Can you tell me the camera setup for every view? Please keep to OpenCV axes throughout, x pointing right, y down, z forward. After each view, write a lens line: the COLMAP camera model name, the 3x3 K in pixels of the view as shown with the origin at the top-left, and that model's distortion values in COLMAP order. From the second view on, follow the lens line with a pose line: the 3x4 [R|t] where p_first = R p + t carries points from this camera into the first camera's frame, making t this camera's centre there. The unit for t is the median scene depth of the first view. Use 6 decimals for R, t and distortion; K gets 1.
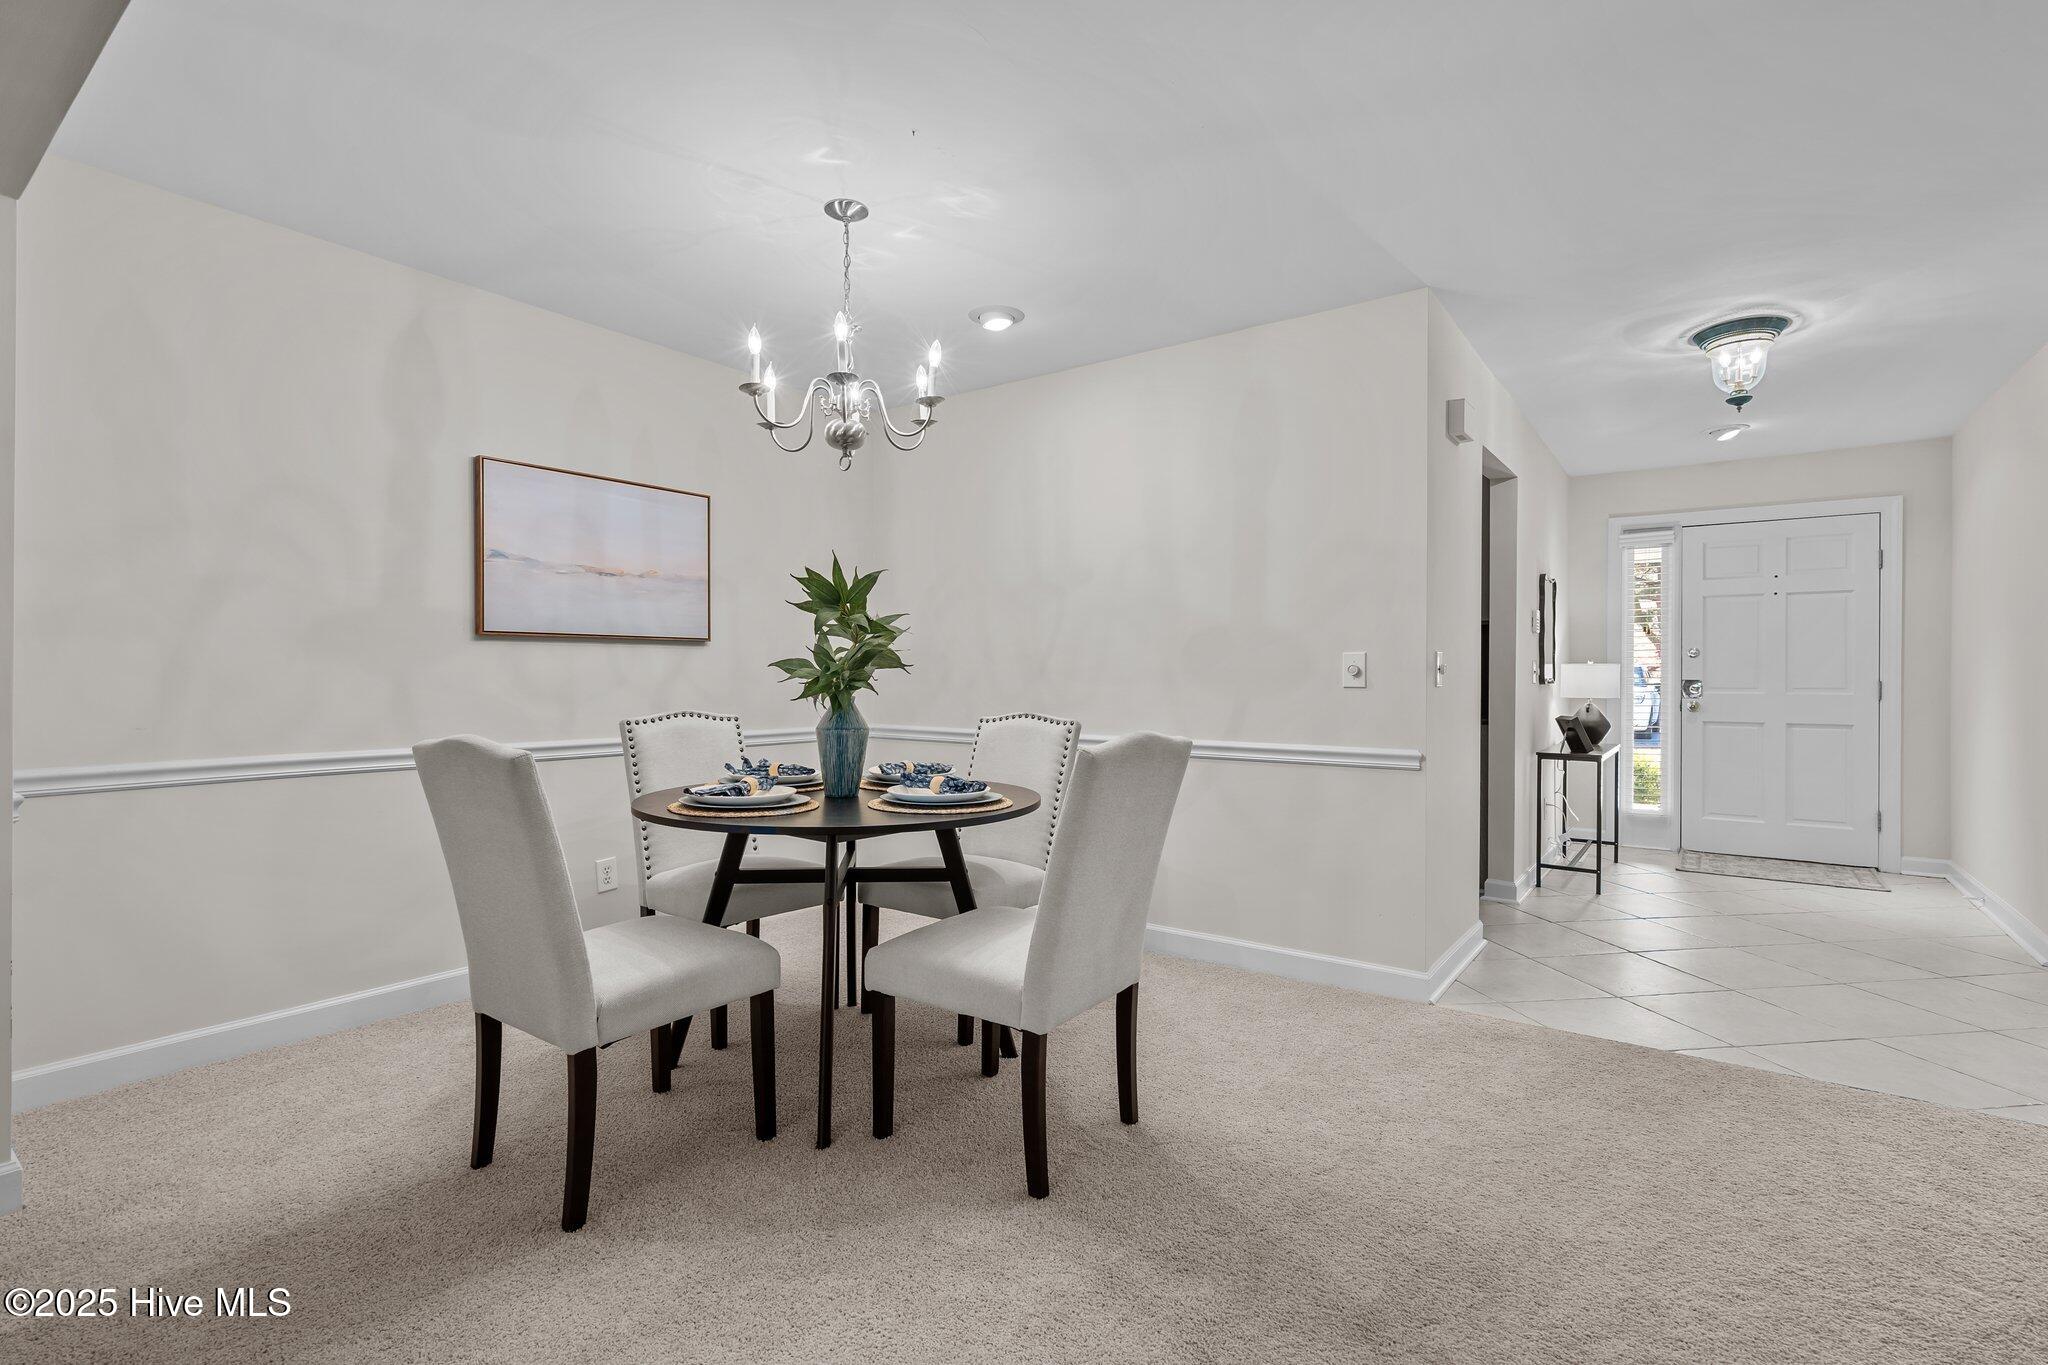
lens RADIAL K [[942.8, 0, 1024.0], [0, 942.8, 682.5], [0, 0, 1]] dist [0.000272, 0.000387]
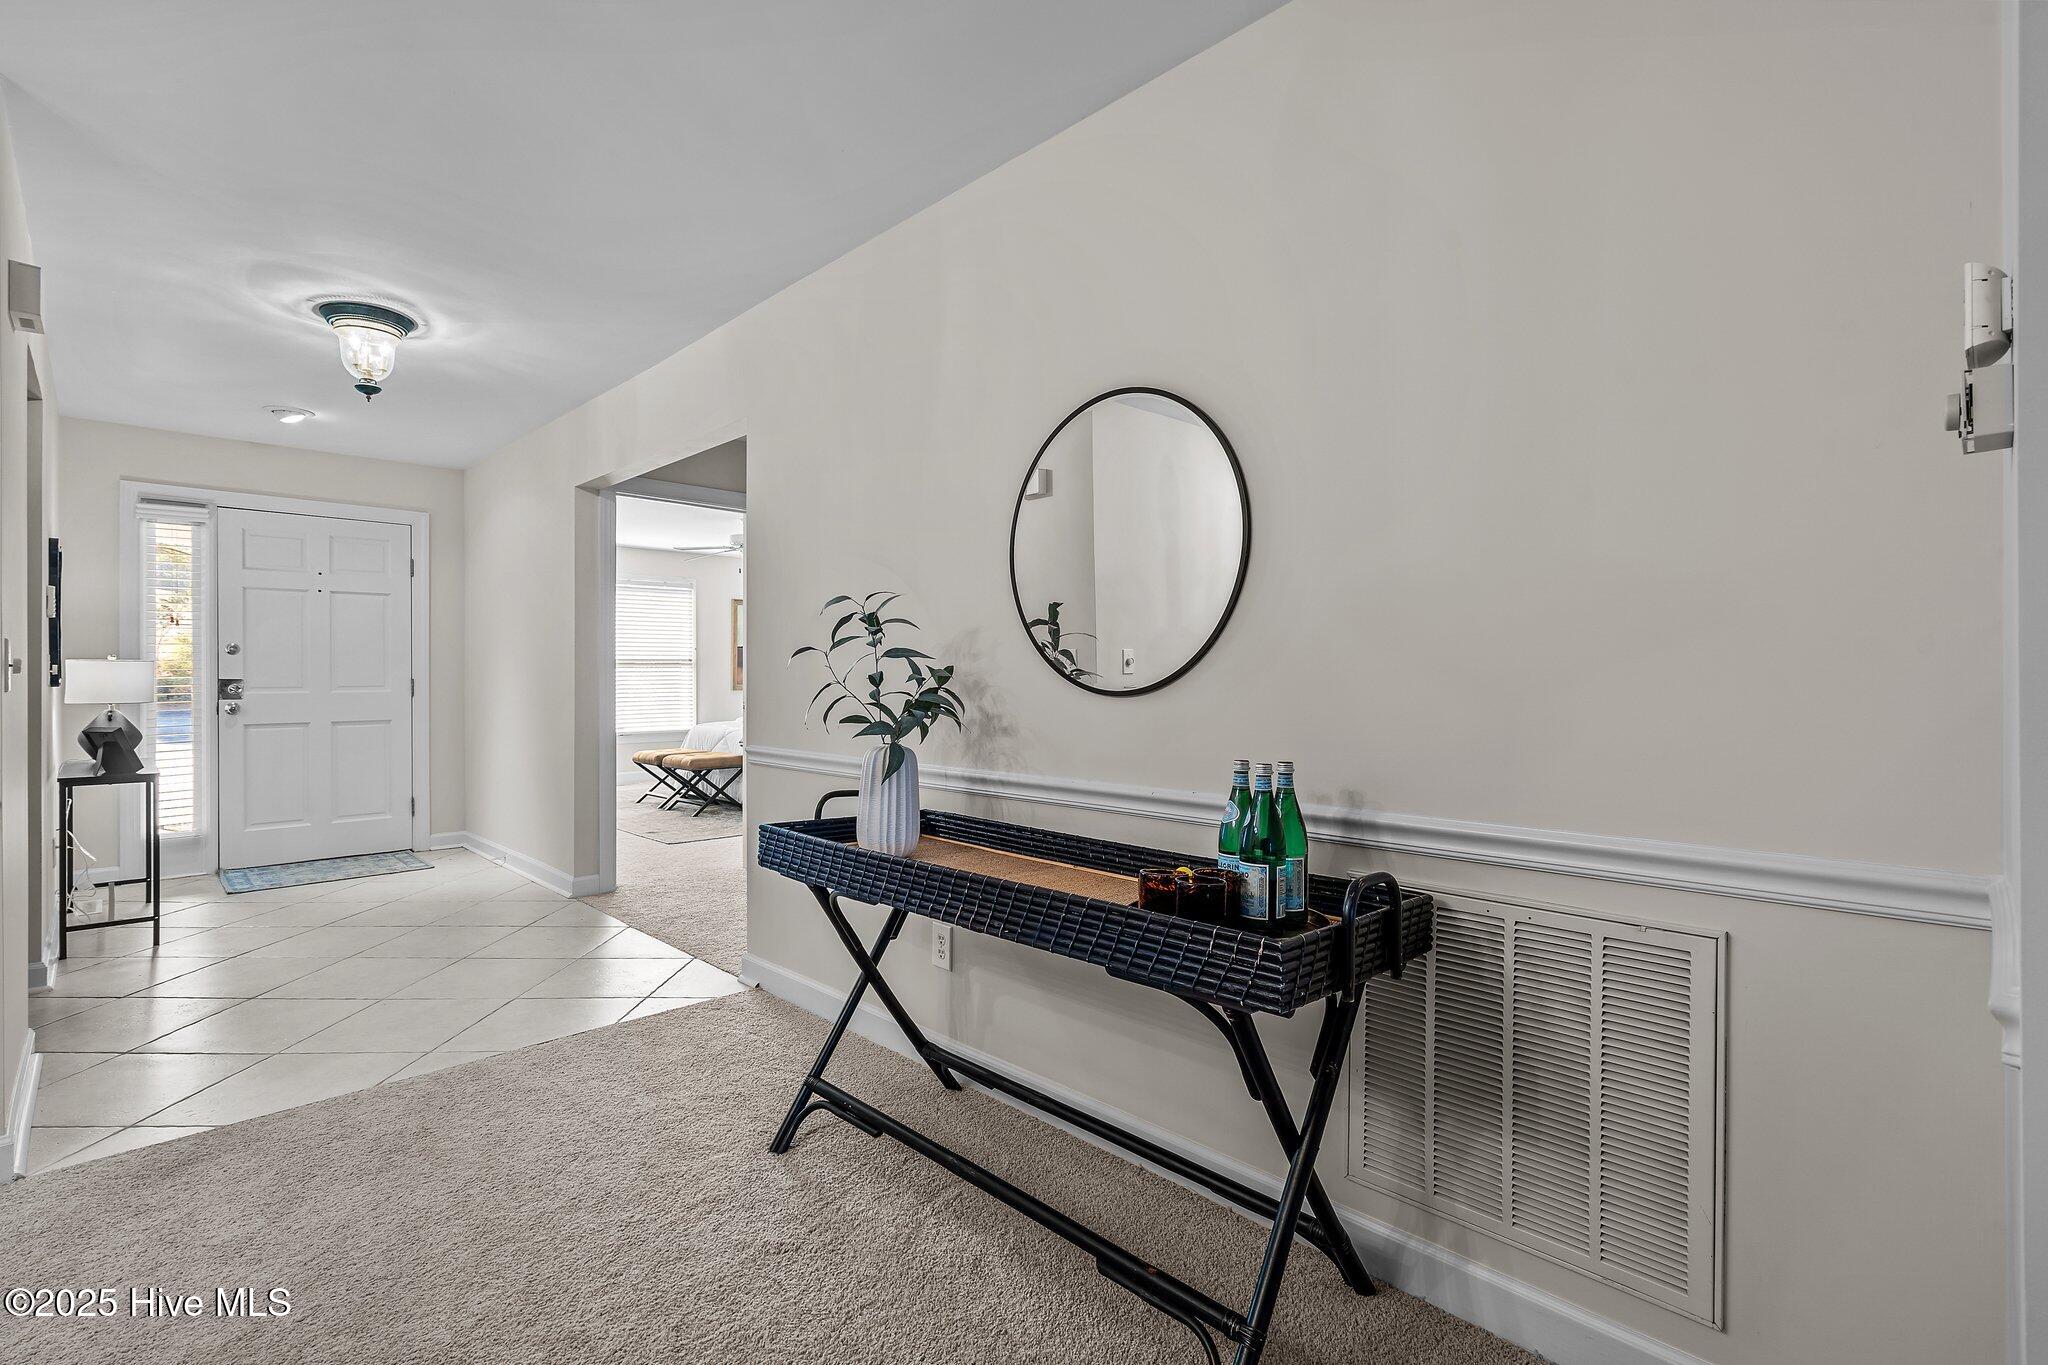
lens RADIAL K [[939.2, 0, 1024.3], [0, 939.2, 675.6], [0, 0, 1]] dist [0.000317, -0.000075]
pose [[0.162034, -0.005127, 0.986772, -0.063920], [0.011152, 0.999932, 0.003364, -0.000888], [-0.986722, 0.010459, 0.162080, 0.137185]]
